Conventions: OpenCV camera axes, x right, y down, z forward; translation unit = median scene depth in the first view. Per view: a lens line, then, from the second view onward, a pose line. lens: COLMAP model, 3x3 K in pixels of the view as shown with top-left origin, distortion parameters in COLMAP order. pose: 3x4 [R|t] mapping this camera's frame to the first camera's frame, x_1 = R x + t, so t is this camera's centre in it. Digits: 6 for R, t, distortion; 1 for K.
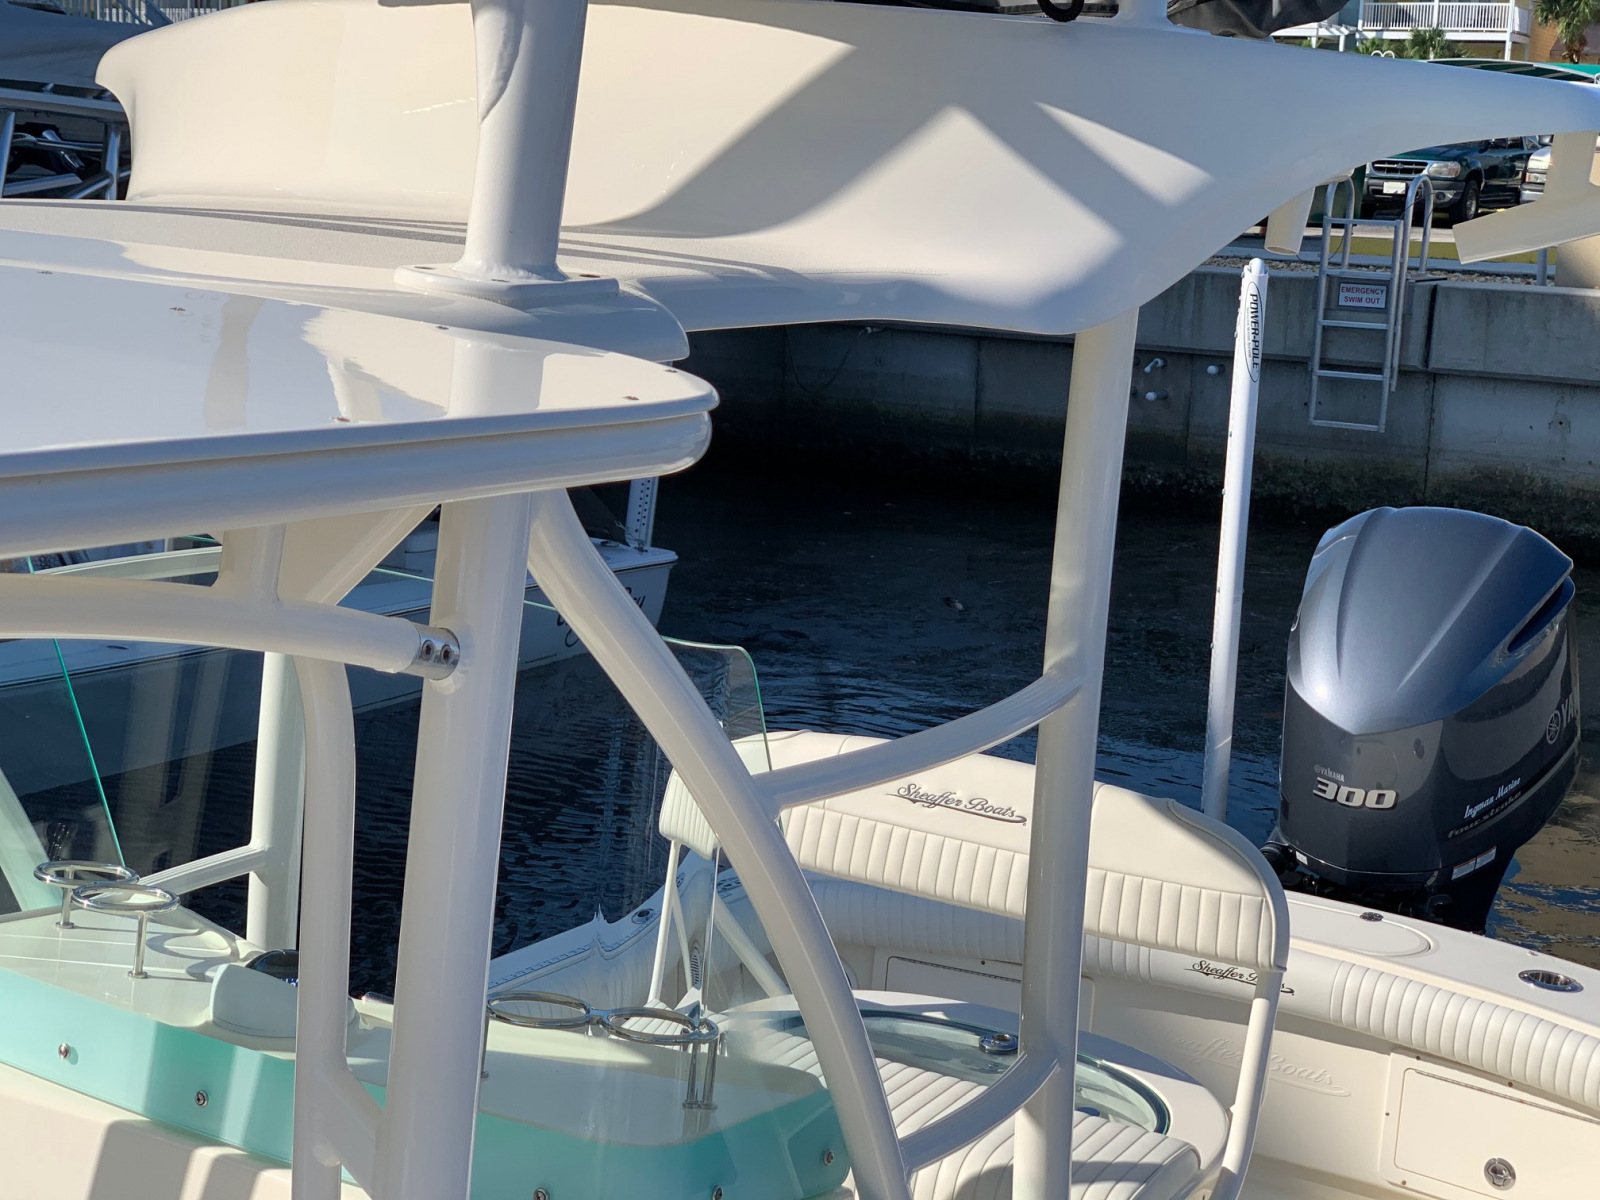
lens RADIAL K [[2406.2, 0, 800.0], [0, 2406.2, 600.0], [0, 0, 1]] dist [0.010125, 0.032258]
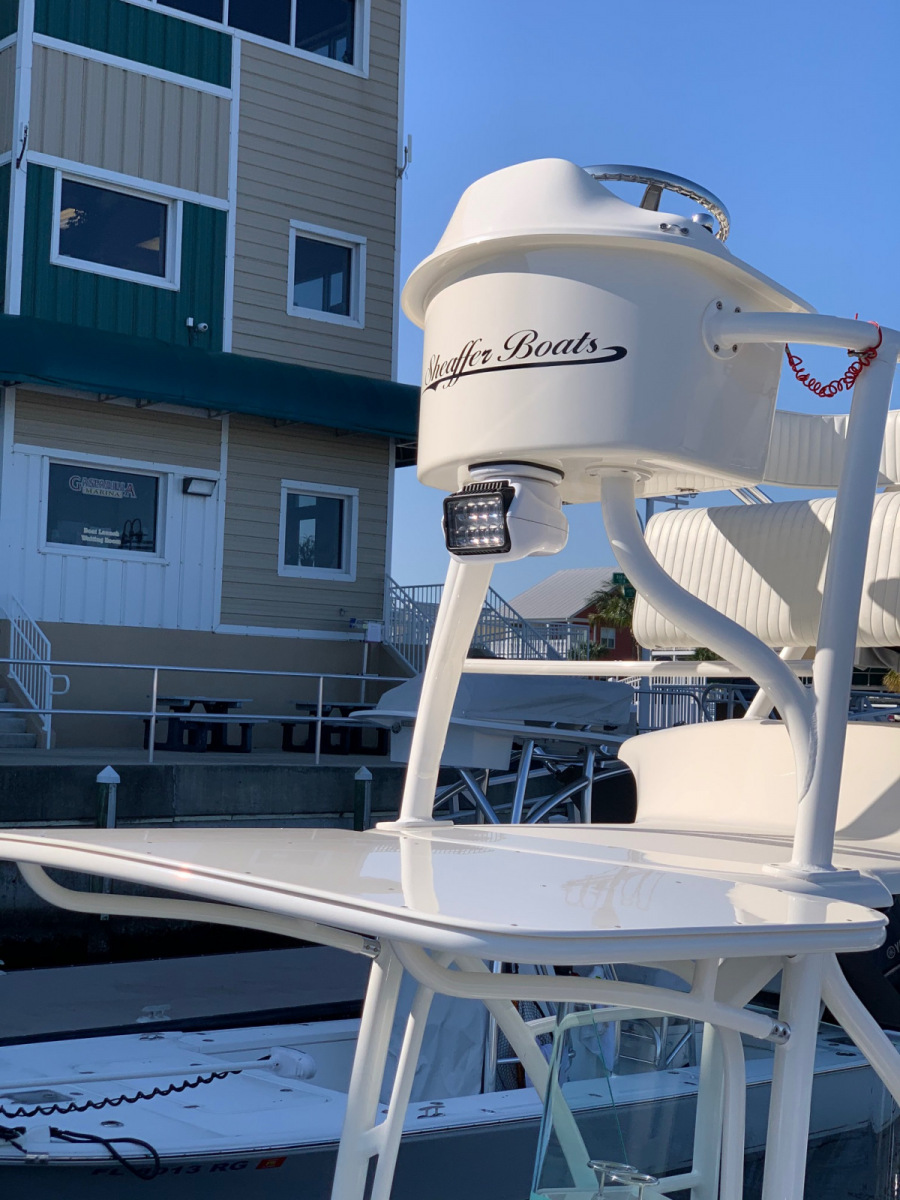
lens RADIAL K [[1804.7, 0, 450.0], [0, 1804.7, 600.0], [0, 0, 1]] dist [0.010125, 0.032258]
pose [[0.939723, -0.043909, -0.339105, 0.153038], [-0.048235, 0.964782, -0.258592, 0.082750], [0.338517, 0.259362, 0.904510, -0.761758]]
